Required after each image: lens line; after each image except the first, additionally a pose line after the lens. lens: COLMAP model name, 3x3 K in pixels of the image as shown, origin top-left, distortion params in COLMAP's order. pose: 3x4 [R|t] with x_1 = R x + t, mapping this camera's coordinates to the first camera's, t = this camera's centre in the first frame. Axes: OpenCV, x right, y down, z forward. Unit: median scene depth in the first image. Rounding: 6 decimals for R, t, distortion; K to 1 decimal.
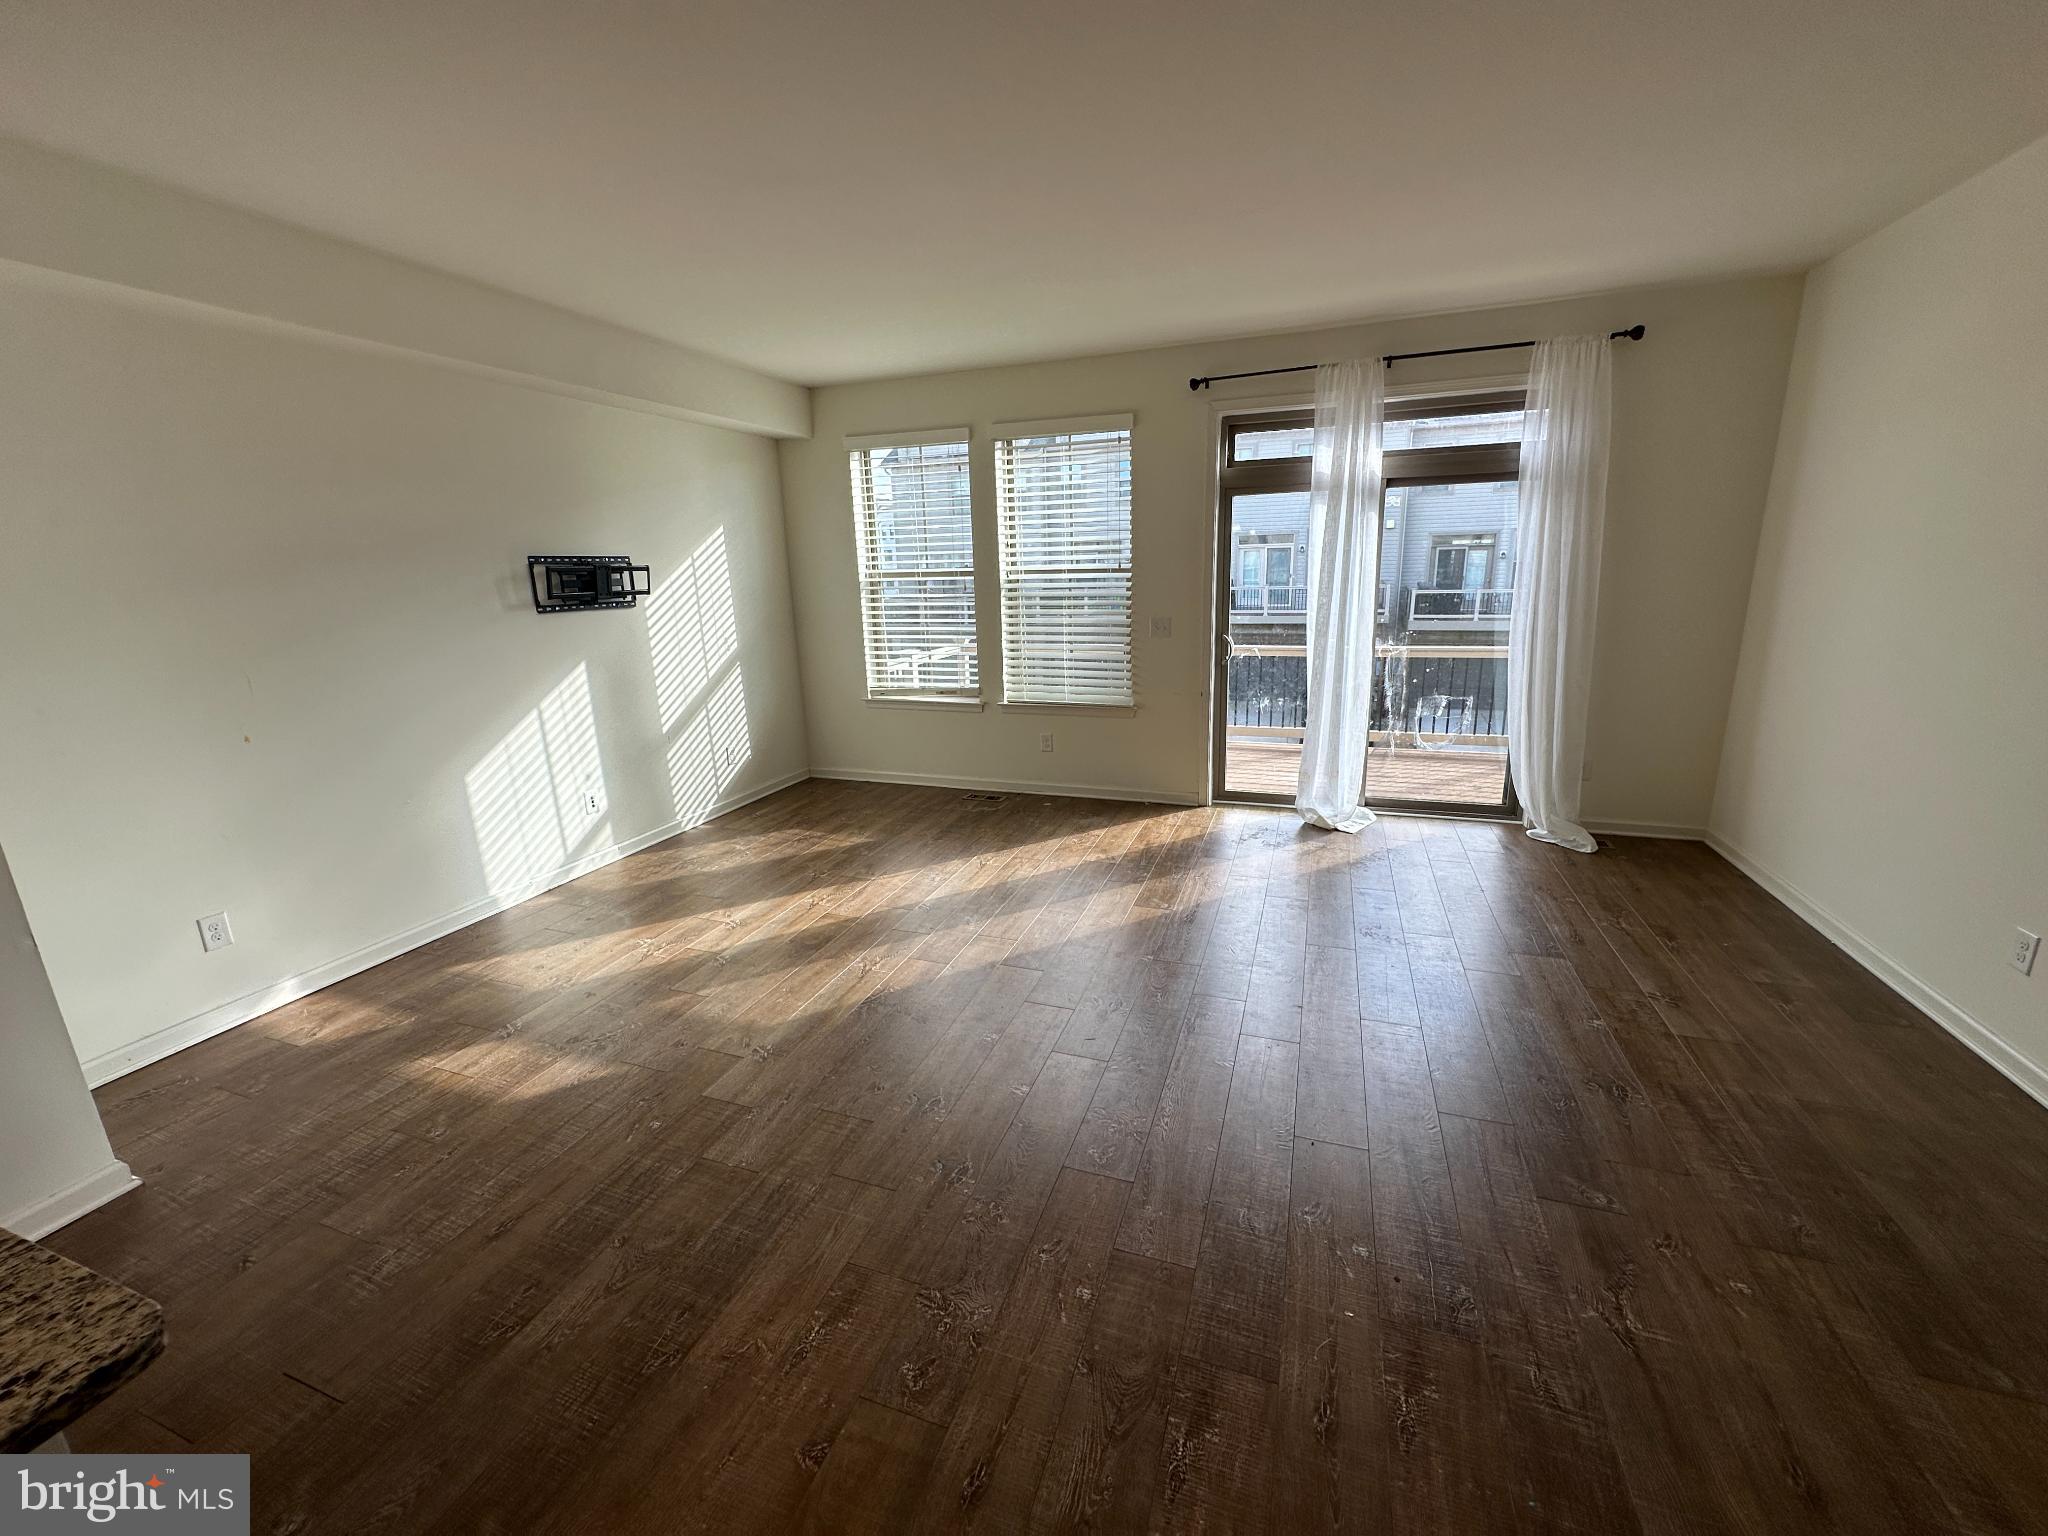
lens RADIAL K [[825.9, 0, 1024.0], [0, 825.9, 764.3], [0, 0, 1]] dist [-0.000056, 0.000016]
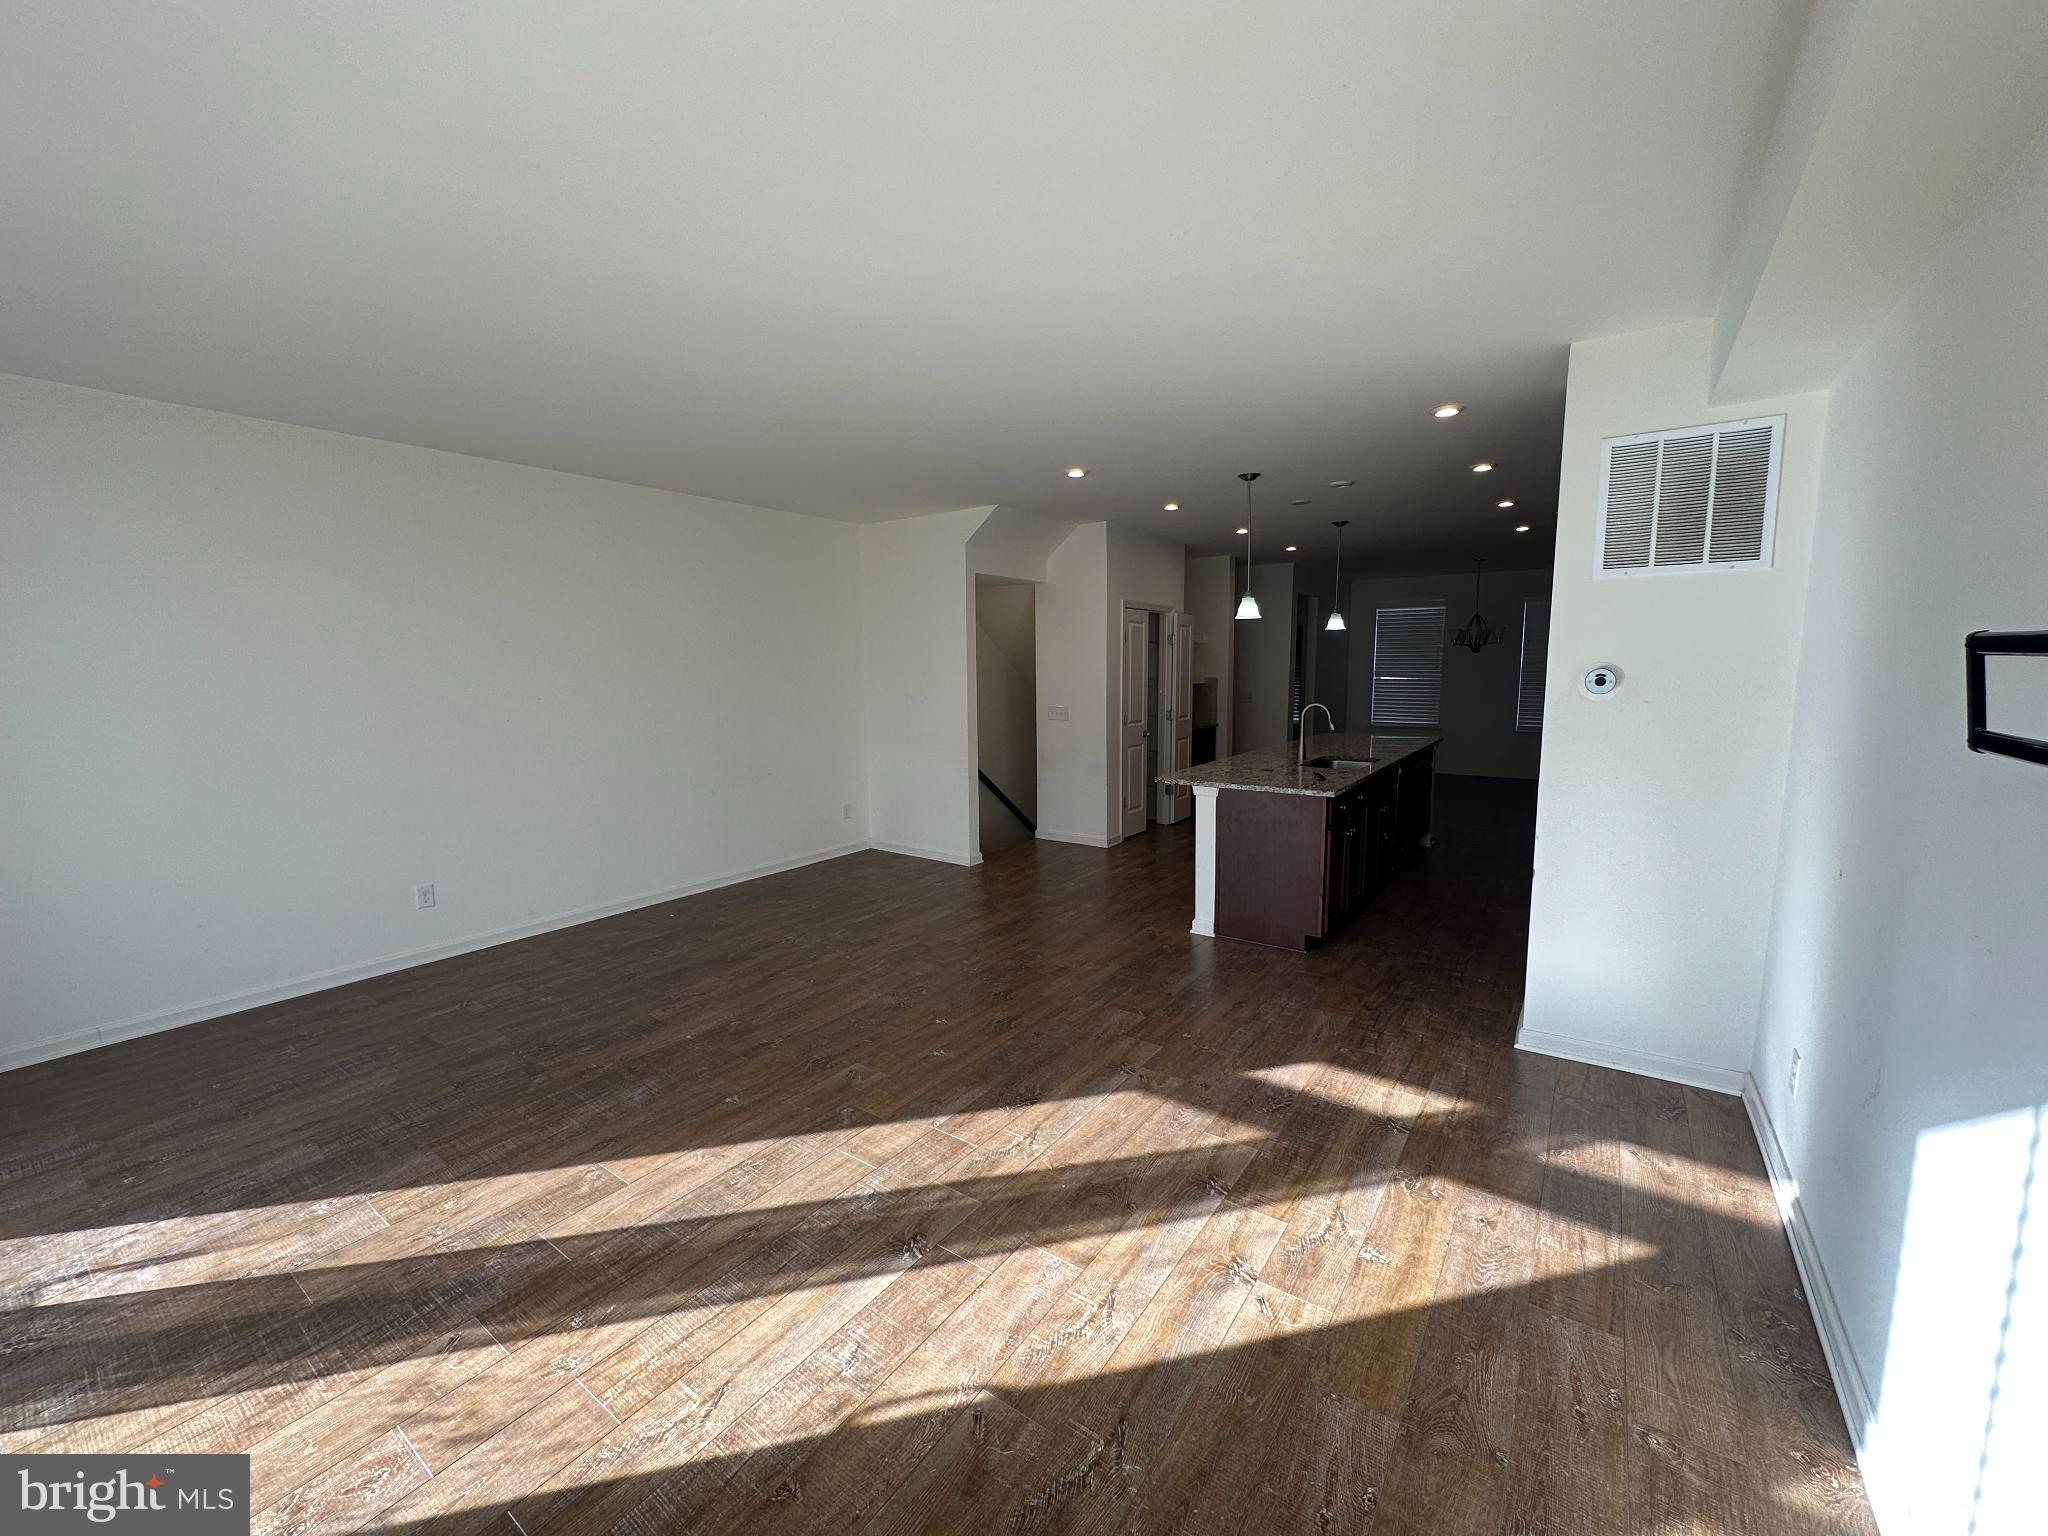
lens RADIAL K [[825.9, 0, 1025.7], [0, 825.9, 765.1], [0, 0, 1]] dist [-0.000056, 0.000016]
pose [[-0.963650, 0.004065, 0.267136, -0.438309], [0.100194, 0.932406, 0.347247, -0.423049], [-0.247668, 0.361390, -0.898920, 1.721872]]
